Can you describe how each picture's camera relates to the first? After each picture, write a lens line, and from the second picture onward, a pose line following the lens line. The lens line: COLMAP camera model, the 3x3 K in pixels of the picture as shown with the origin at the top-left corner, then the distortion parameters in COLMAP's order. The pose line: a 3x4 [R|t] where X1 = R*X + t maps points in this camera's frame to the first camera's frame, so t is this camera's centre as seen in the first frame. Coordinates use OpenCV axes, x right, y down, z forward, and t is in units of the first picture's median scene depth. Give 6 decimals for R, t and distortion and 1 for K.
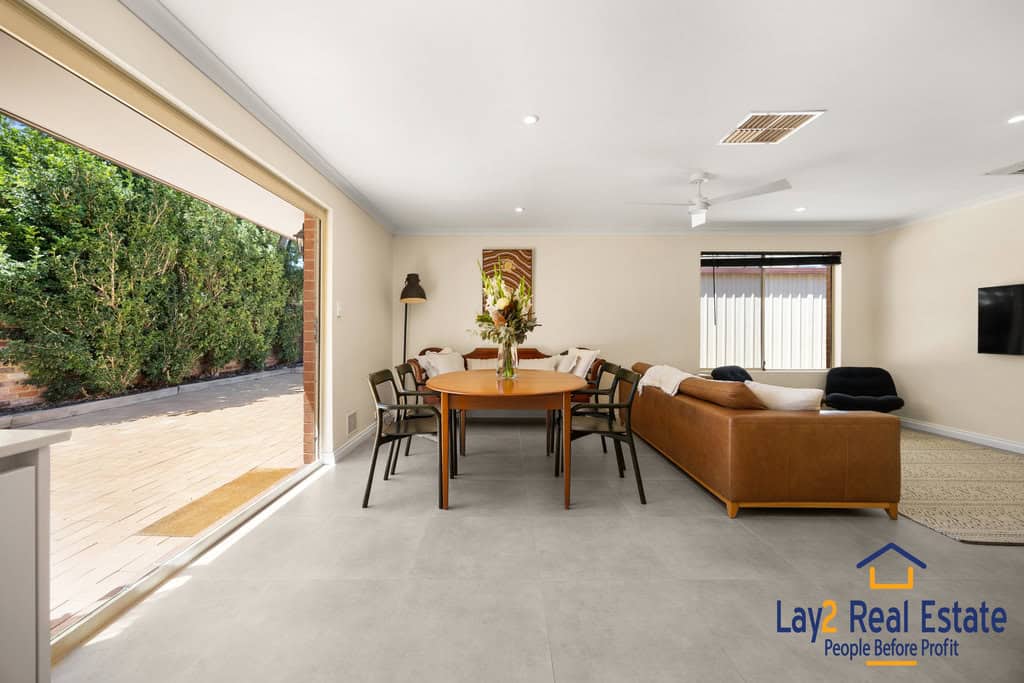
lens RADIAL K [[402.1, 0, 497.7], [0, 402.1, 334.4], [0, 0, 1]] dist [-0.000787, 0.000128]
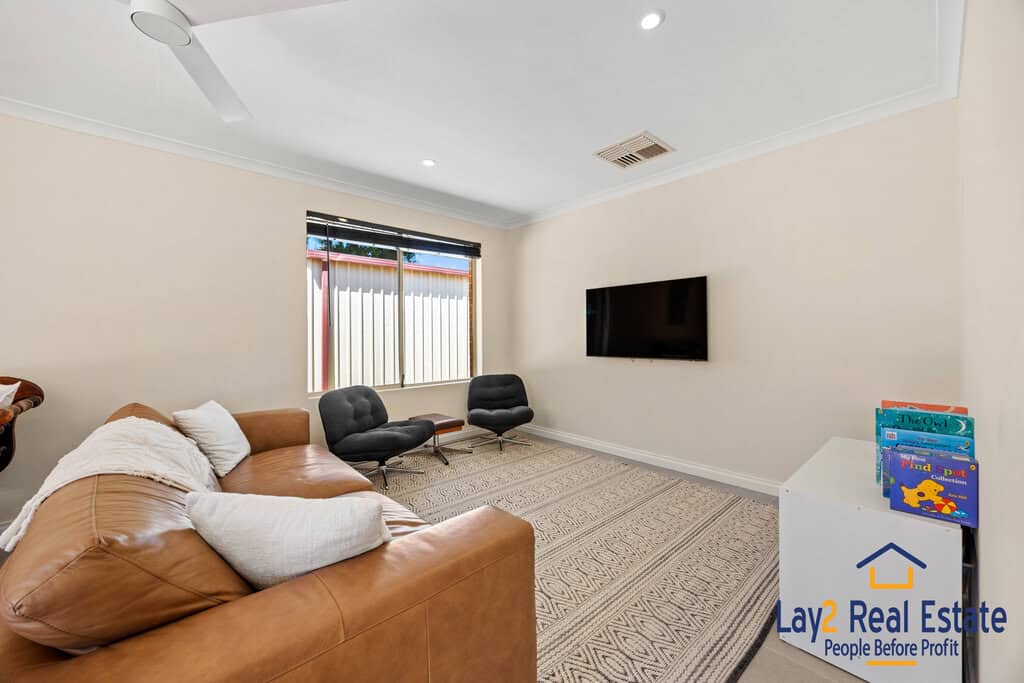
lens RADIAL K [[395.6, 0, 514.9], [0, 395.6, 335.4], [0, 0, 1]] dist [-0.000375, 0.000123]
pose [[0.730235, -0.007954, 0.683150, 0.356769], [0.011476, 0.999934, -0.000624, -0.004619], [-0.683100, 0.008296, 0.730278, 0.360446]]
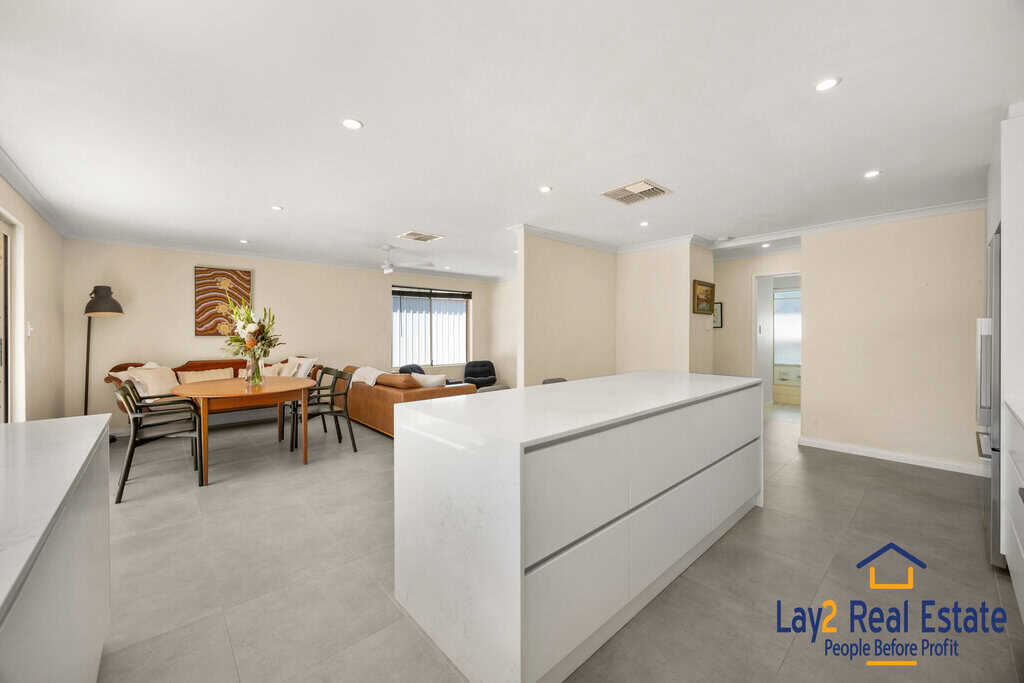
lens RADIAL K [[395.6, 0, 514.9], [0, 395.6, 335.4], [0, 0, 1]] dist [-0.000375, 0.000123]
pose [[0.731684, -0.006764, 0.681611, -0.144581], [0.007640, 0.999969, 0.001721, -0.030077], [-0.681601, 0.003948, 0.731713, -0.351677]]
